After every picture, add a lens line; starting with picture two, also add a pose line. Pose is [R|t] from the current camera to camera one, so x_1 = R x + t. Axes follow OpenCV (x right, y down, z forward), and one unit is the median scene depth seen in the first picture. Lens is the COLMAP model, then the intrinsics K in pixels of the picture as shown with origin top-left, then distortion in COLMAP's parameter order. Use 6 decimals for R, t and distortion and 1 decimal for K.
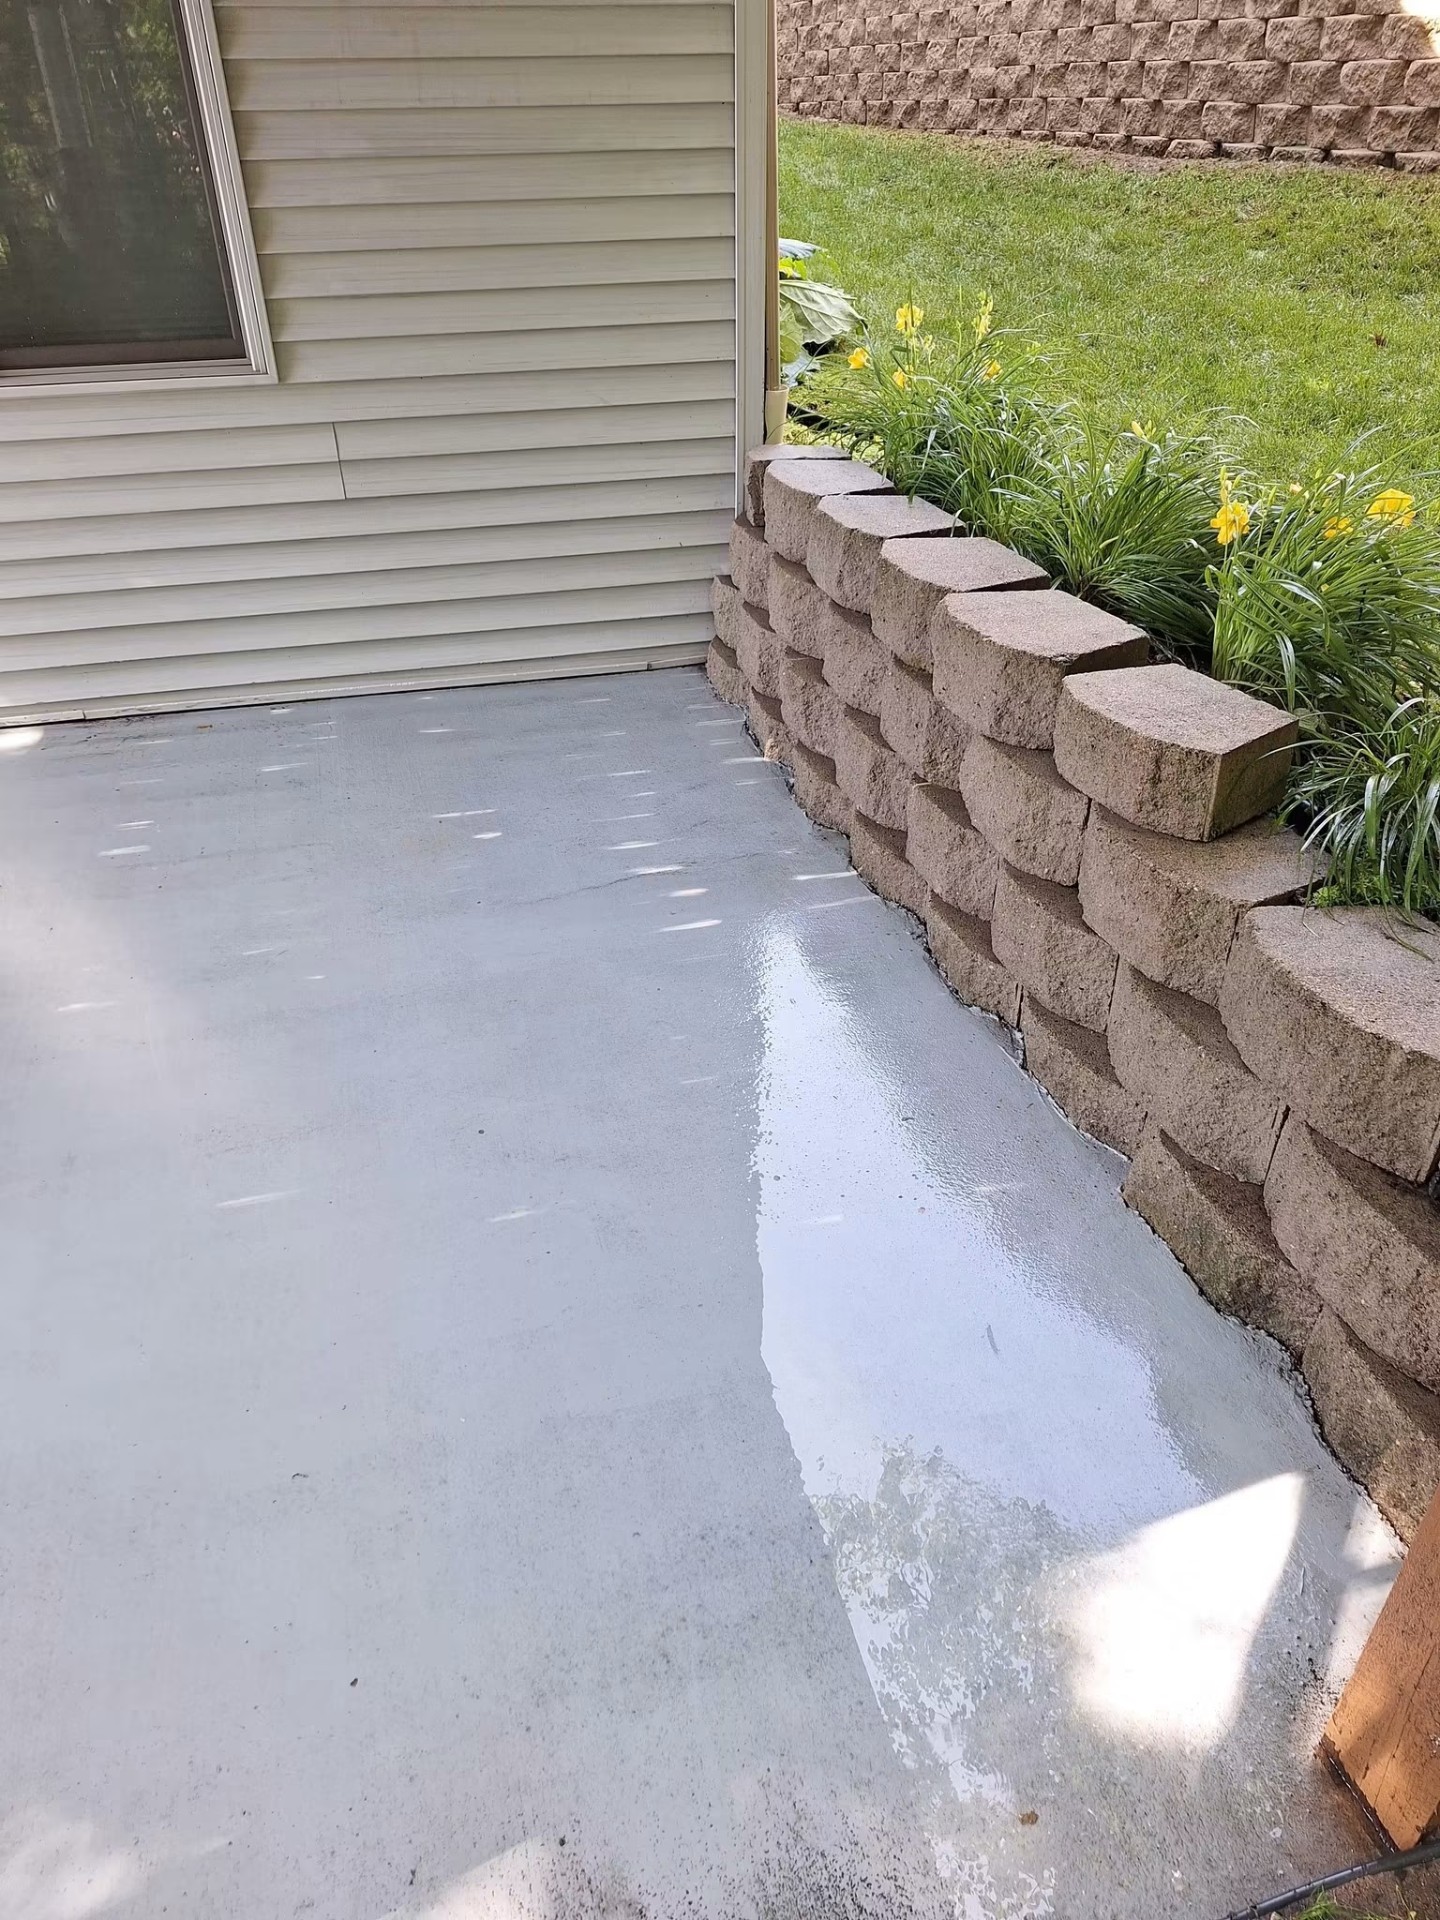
lens RADIAL K [[1340.0, 0, 720.0], [0, 1340.0, 960.0], [0, 0, 1]] dist [0.004535, -0.000664]
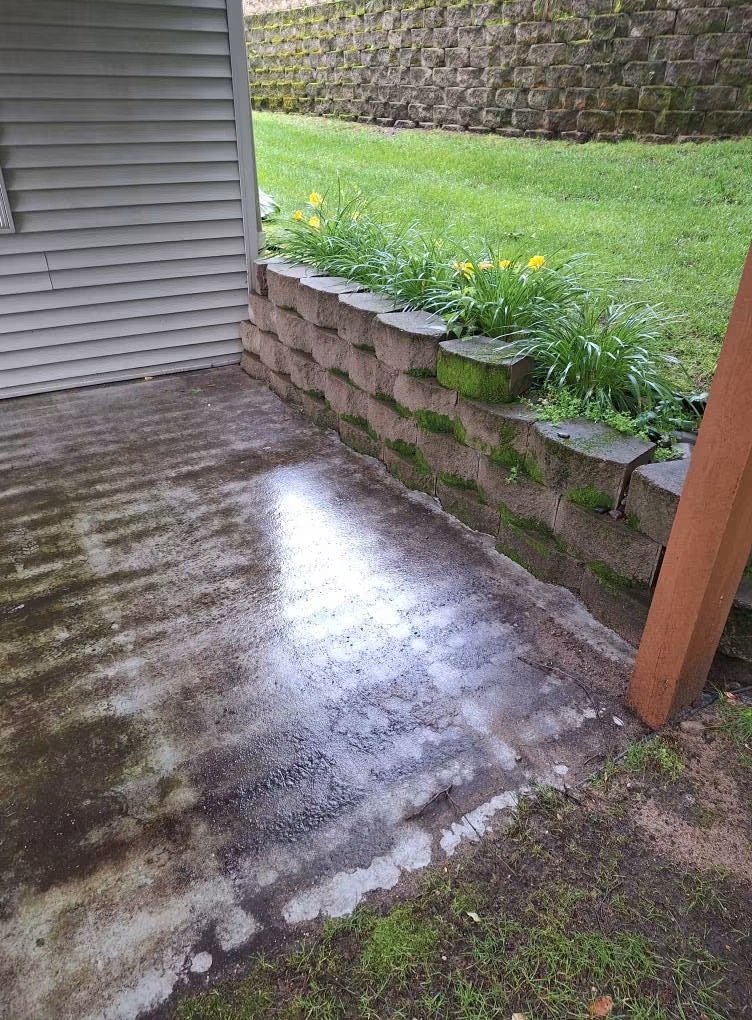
lens RADIAL K [[696.6, 0, 376.0], [0, 696.6, 510.0], [0, 0, 1]] dist [0.001609, -0.002241]
pose [[0.957367, -0.123271, 0.261254, -0.124823], [0.131879, 0.991143, -0.015610, 0.052309], [-0.257015, 0.049398, 0.965144, -0.090720]]
